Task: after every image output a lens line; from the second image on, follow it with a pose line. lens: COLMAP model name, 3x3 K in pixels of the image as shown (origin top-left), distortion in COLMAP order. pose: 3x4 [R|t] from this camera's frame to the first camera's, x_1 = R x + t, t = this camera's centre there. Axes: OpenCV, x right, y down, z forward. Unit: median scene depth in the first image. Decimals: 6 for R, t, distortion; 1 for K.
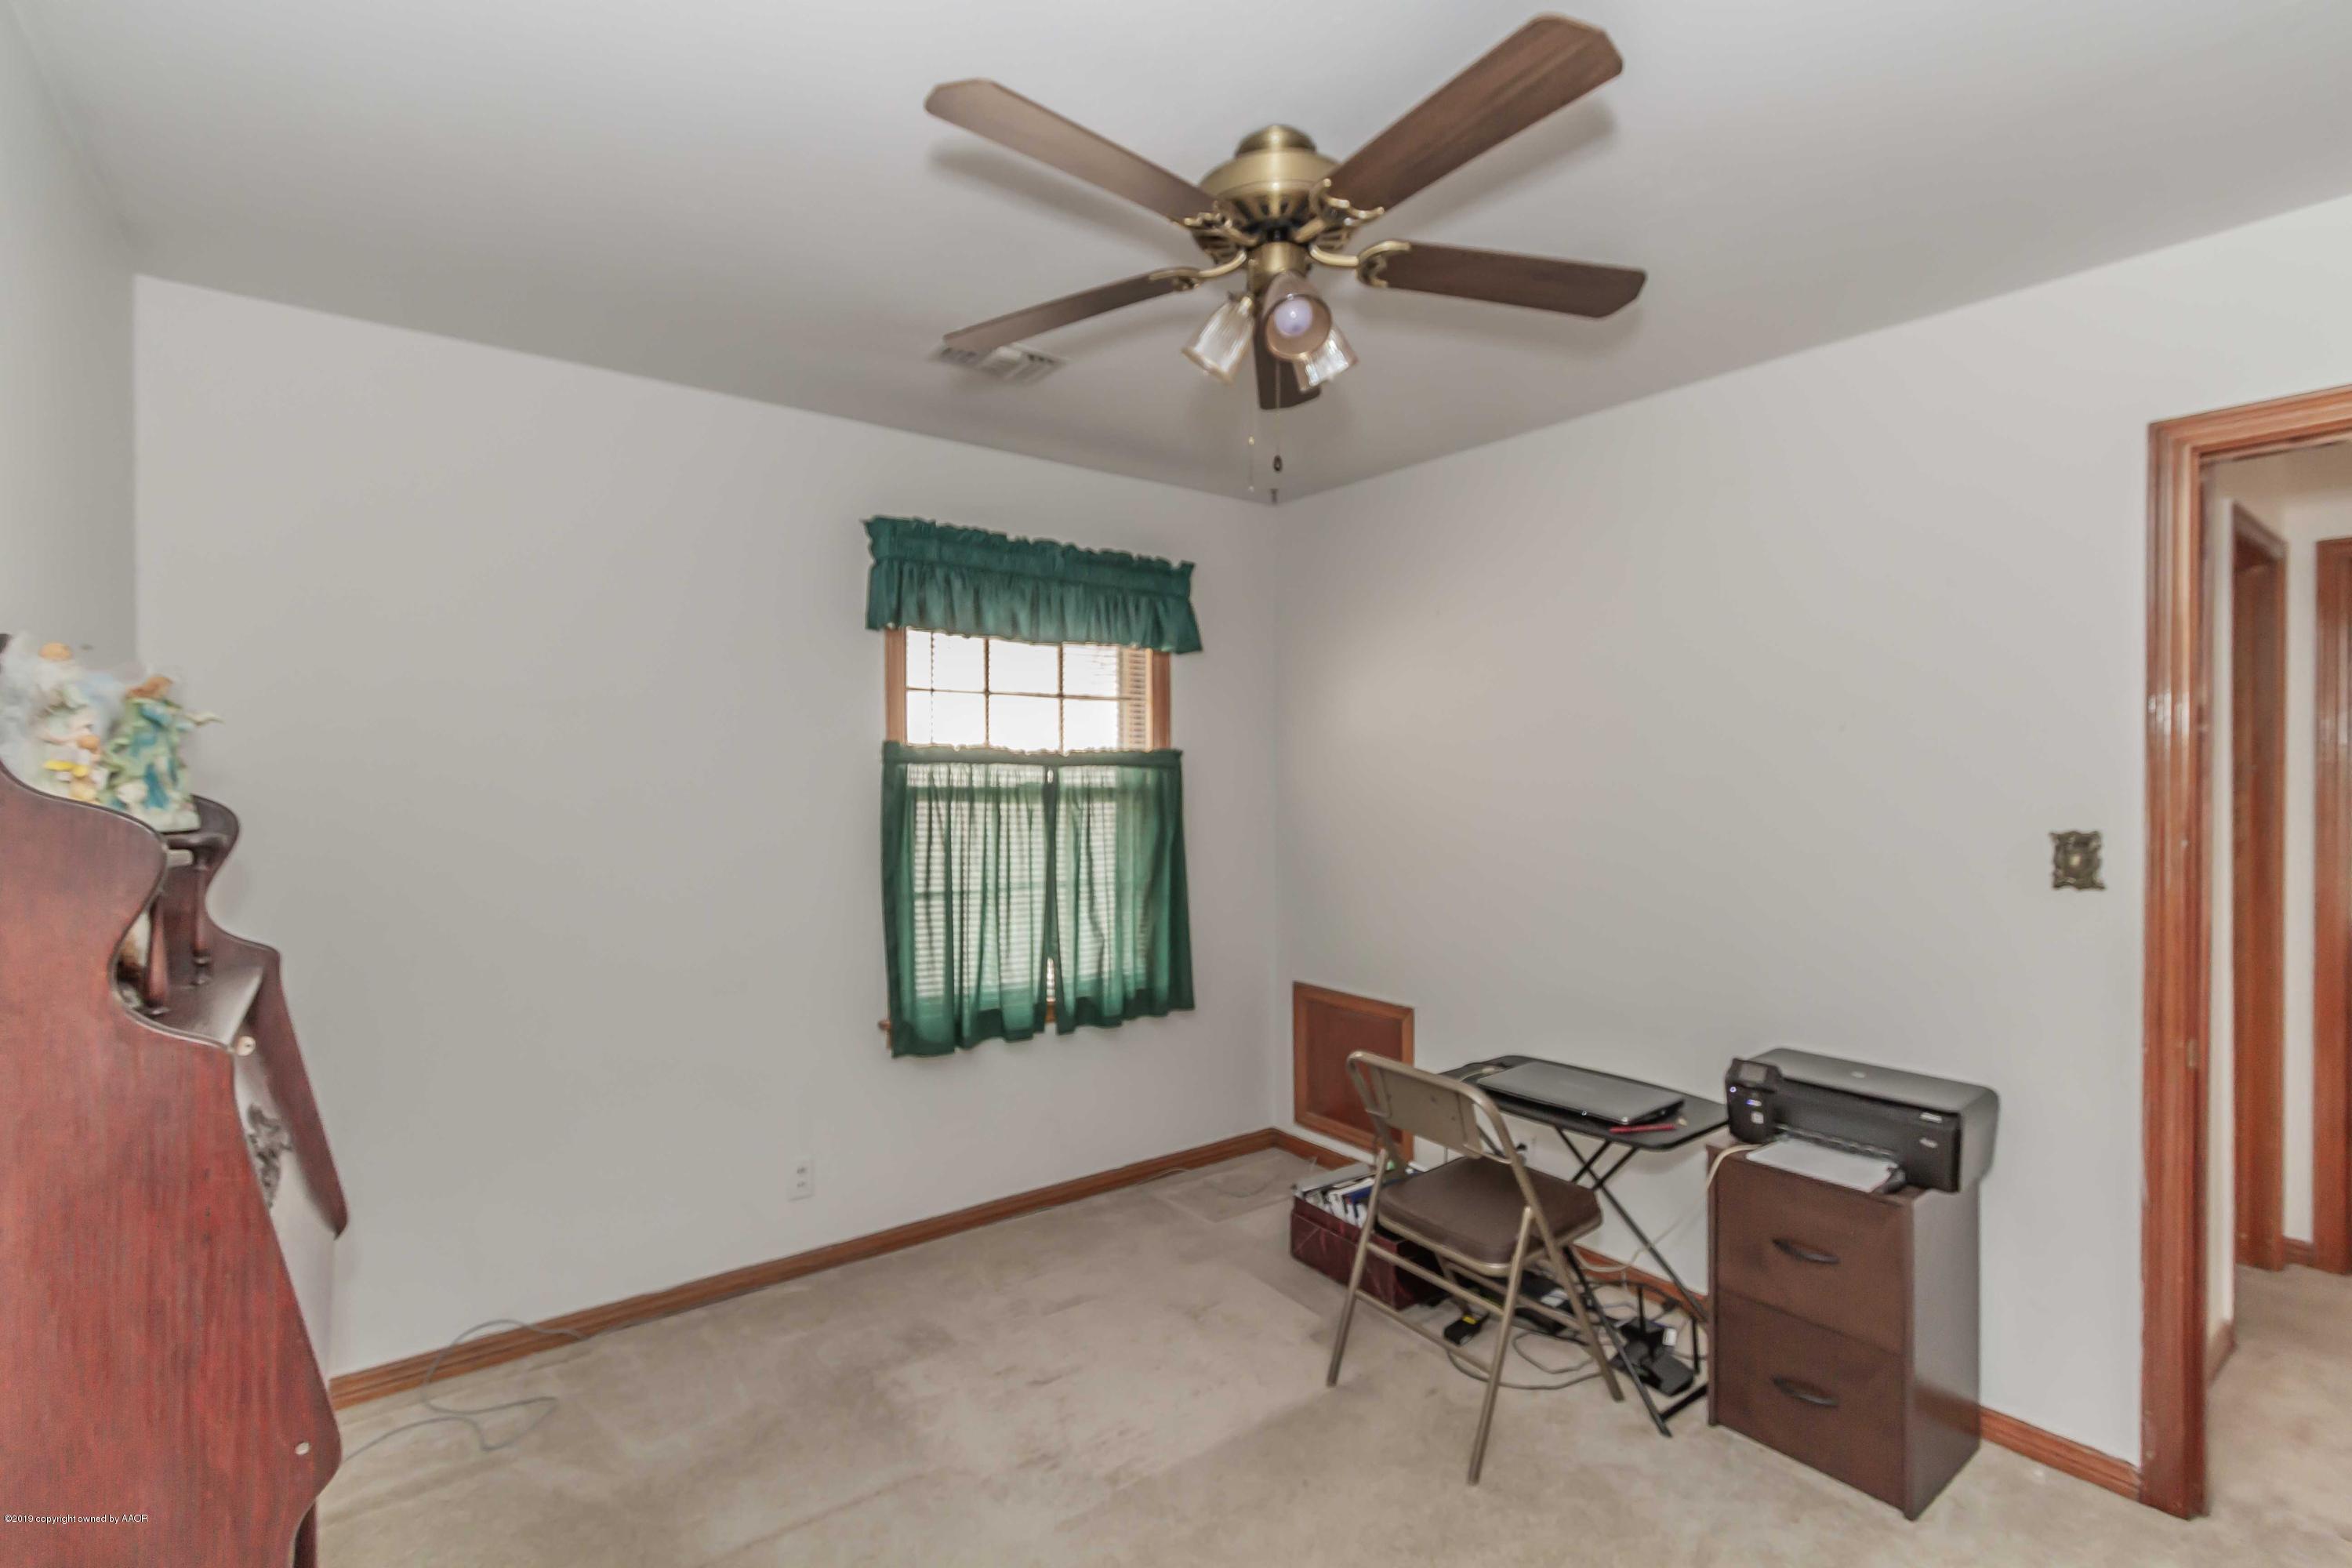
lens RADIAL K [[1074.9, 0, 1179.9], [0, 1074.9, 797.4], [0, 0, 1]] dist [-0.001174, -0.000611]
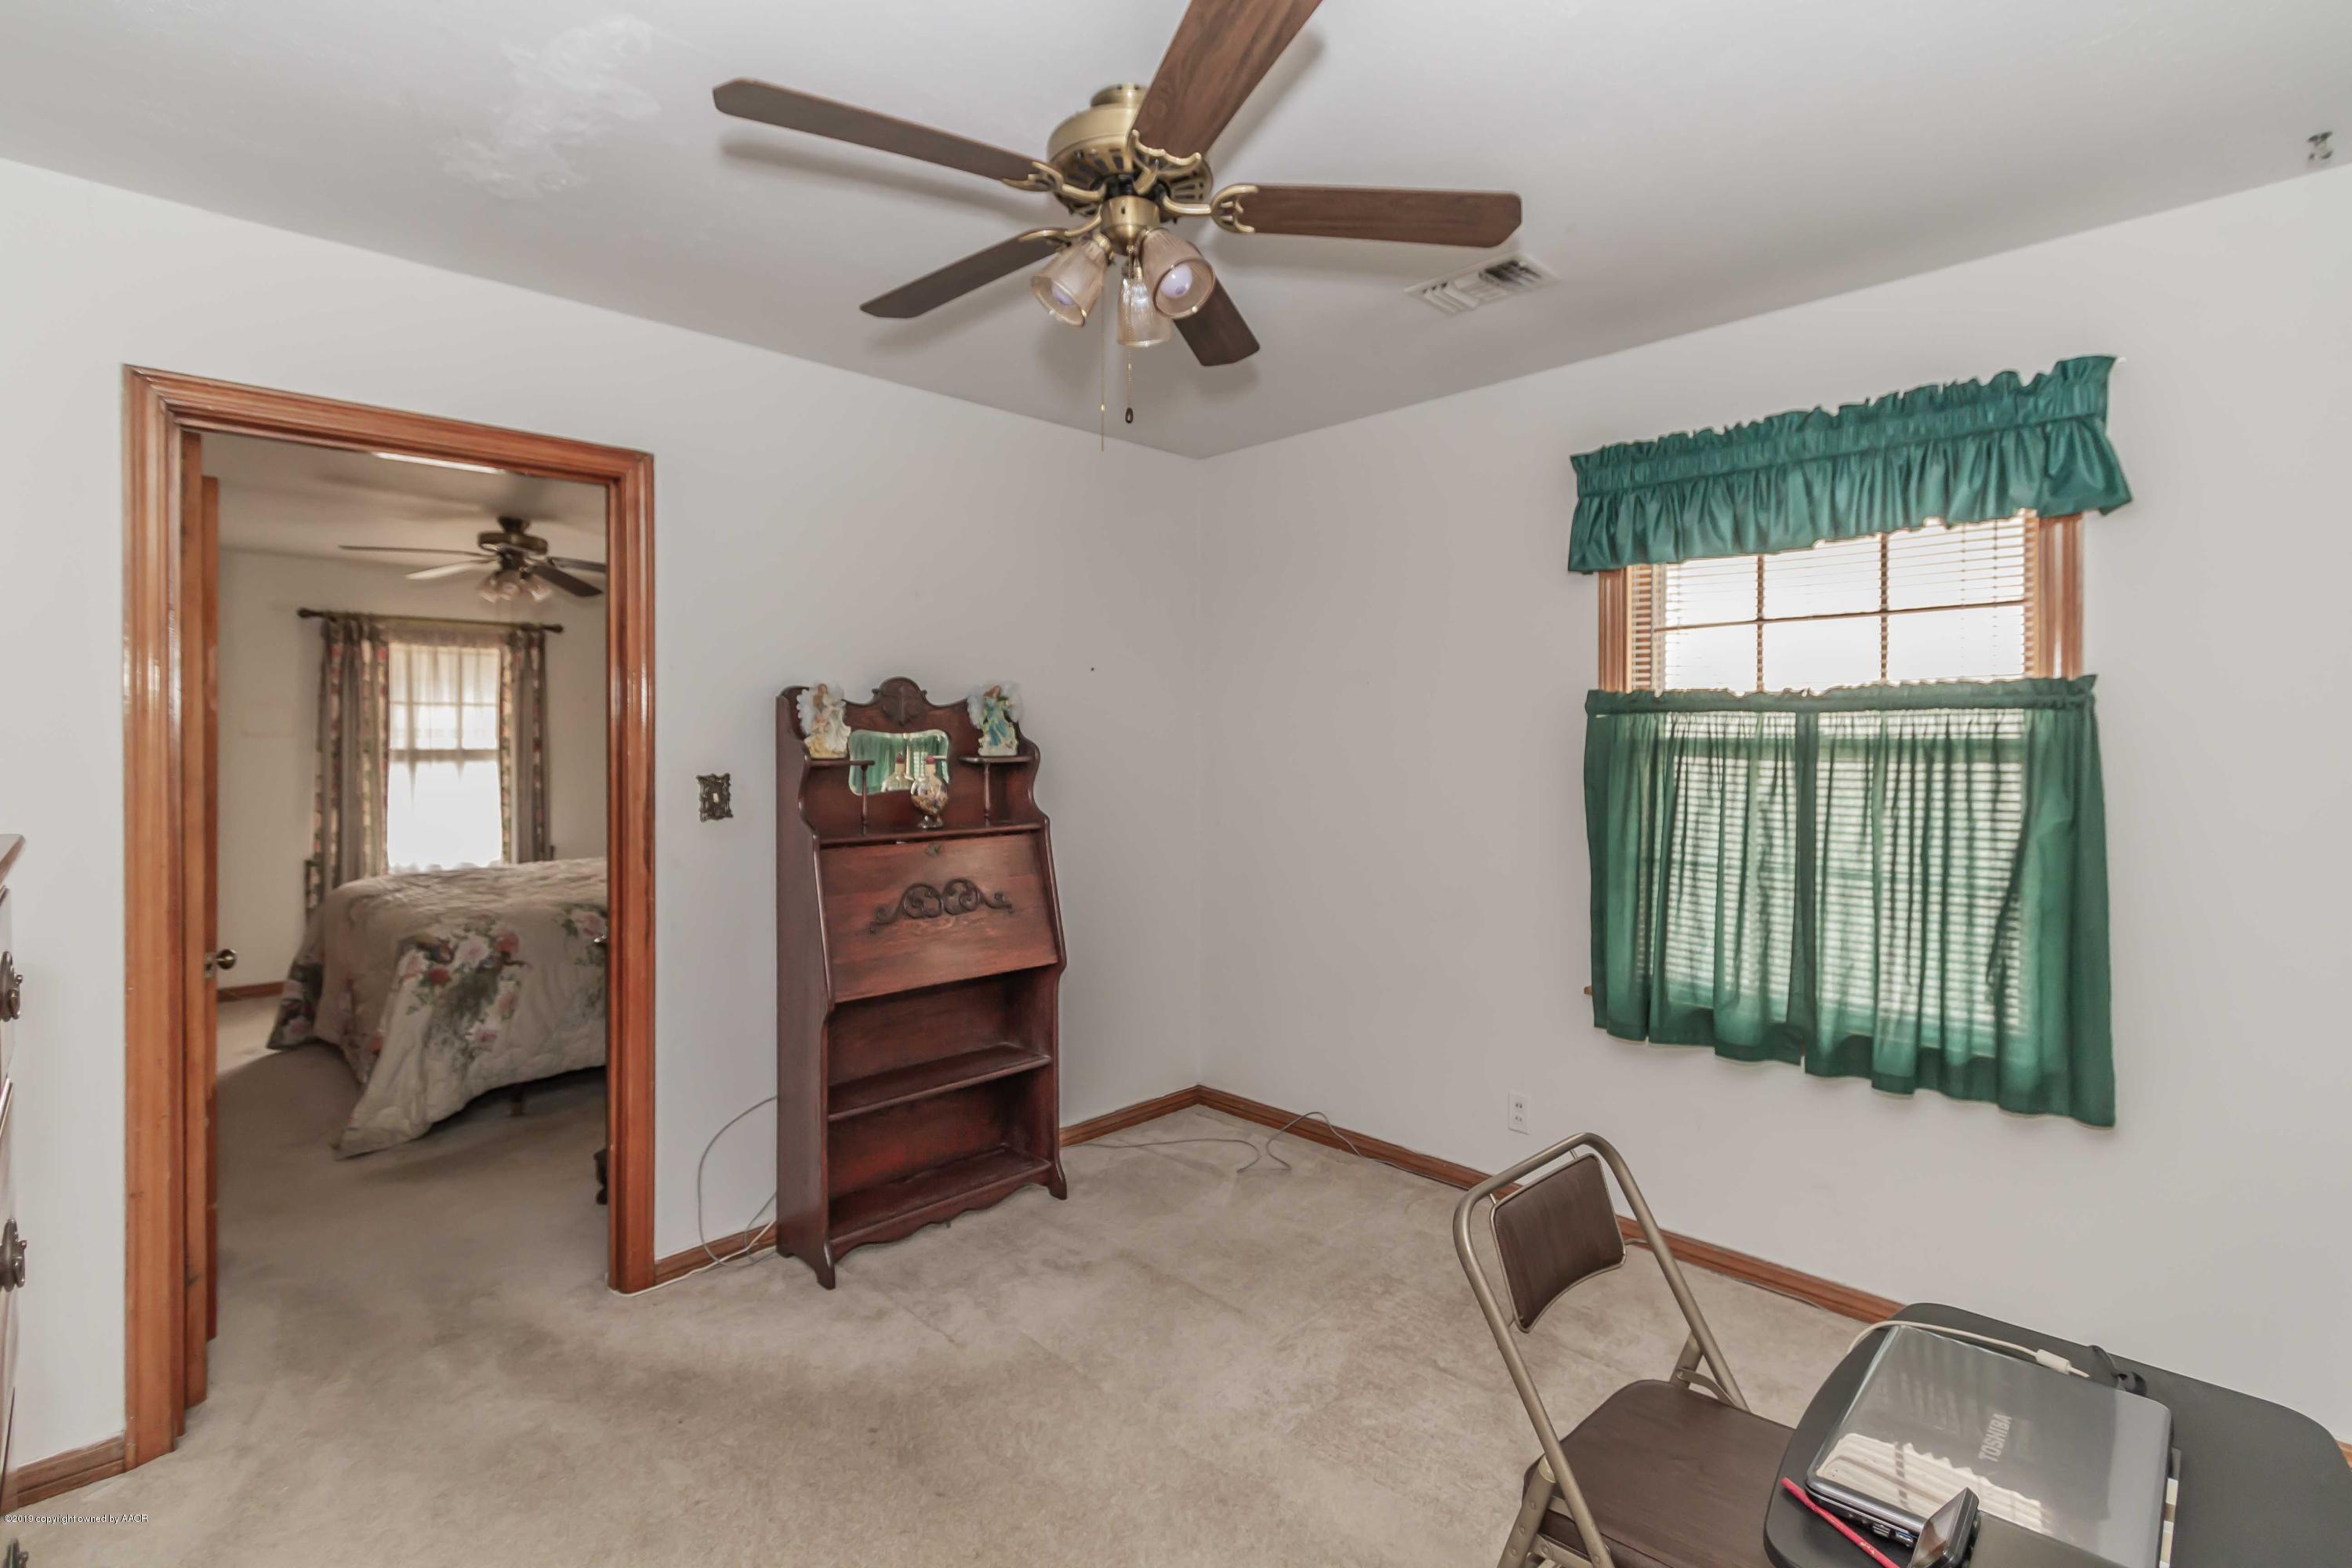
lens RADIAL K [[1094.6, 0, 1180.1], [0, 1094.6, 764.4], [0, 0, 1]] dist [-0.002632, -0.000349]
pose [[0.118585, 0.021780, -0.992705, 0.579572], [-0.015011, 0.999684, 0.020140, -0.000996], [0.992830, 0.012513, 0.118875, 0.476062]]
